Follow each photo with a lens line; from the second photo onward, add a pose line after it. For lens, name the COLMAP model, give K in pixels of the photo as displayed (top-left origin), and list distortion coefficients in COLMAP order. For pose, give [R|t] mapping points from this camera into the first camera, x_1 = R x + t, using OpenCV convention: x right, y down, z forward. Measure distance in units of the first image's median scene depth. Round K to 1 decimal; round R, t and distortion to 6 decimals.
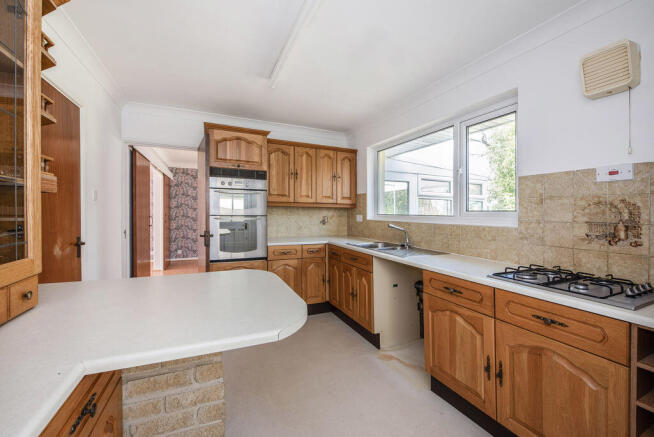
lens RADIAL K [[273.0, 0, 327.0], [0, 273.0, 218.5], [0, 0, 1]] dist [-0.000423, 0.000005]
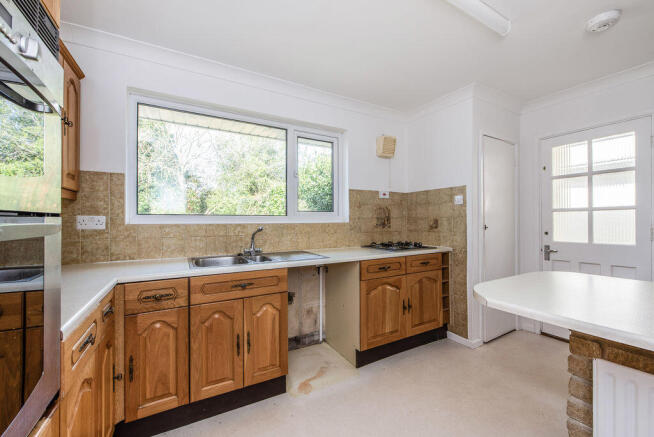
lens RADIAL K [[263.2, 0, 329.4], [0, 263.2, 213.5], [0, 0, 1]] dist [-0.019032, 0.000001]
pose [[-0.107013, 0.023464, 0.993981, -0.835962], [0.029231, 0.999364, -0.020444, 0.011555], [-0.993828, 0.026868, -0.107631, 1.449759]]
